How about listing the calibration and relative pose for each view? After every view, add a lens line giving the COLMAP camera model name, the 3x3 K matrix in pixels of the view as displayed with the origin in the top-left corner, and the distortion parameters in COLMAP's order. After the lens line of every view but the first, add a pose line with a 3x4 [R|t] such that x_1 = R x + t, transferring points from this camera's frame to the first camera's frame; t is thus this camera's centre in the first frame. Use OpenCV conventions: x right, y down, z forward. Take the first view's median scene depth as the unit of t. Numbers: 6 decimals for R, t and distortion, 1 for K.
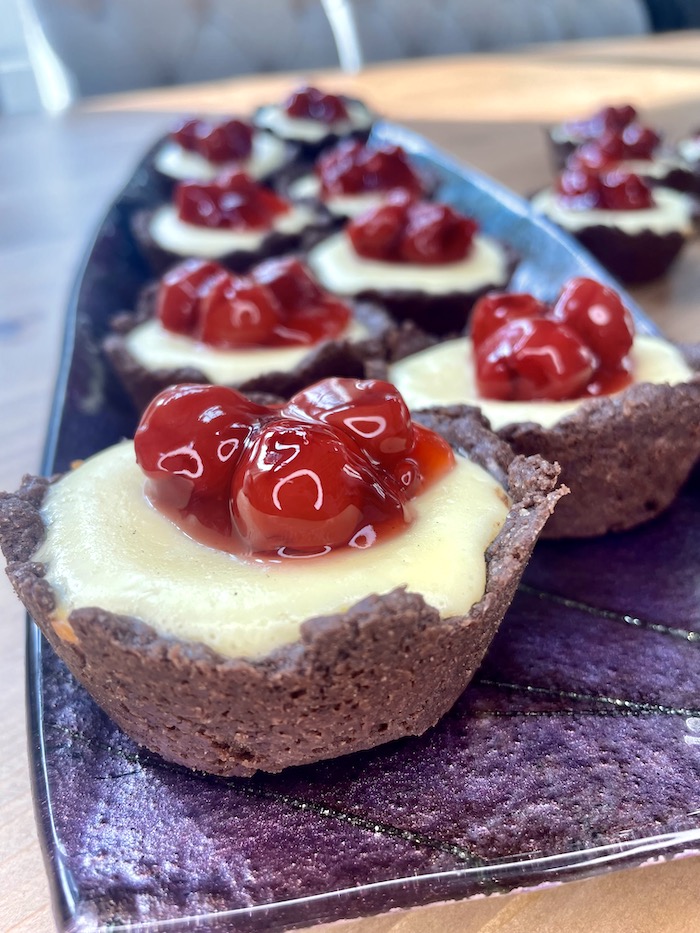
lens RADIAL K [[746.5, 0, 334.3], [0, 746.5, 464.8], [0, 0, 1]] dist [0.079093, -0.153032]
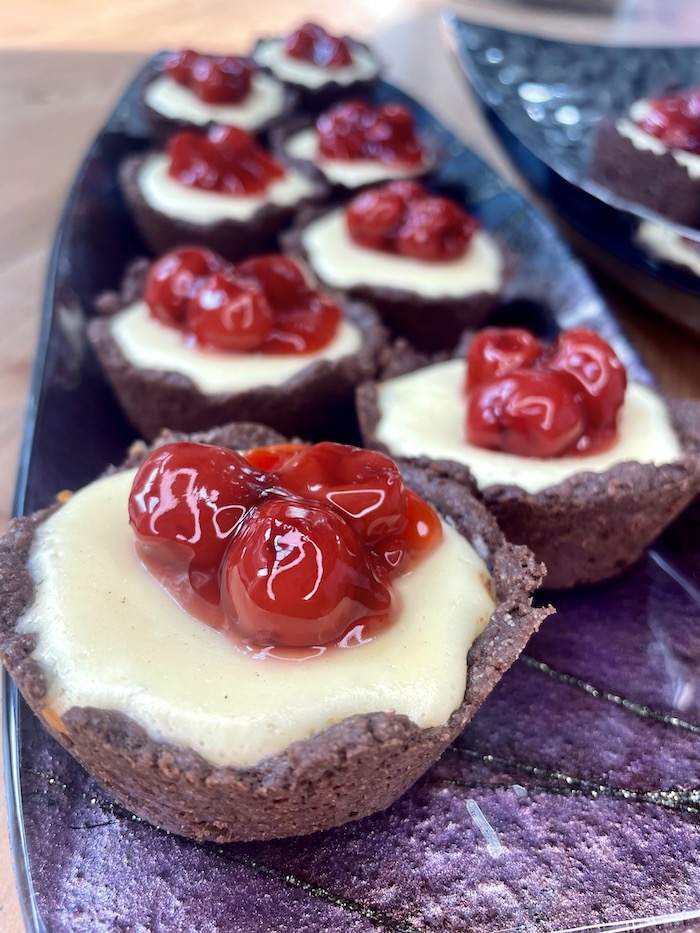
lens RADIAL K [[746.5, 0, 334.3], [0, 746.5, 464.8], [0, 0, 1]] dist [0.079093, -0.153032]
pose [[0.994201, 0.089668, 0.059358, -0.061983], [-0.095332, 0.990339, 0.100703, -0.214390], [-0.049755, -0.105778, 0.993144, 0.006500]]
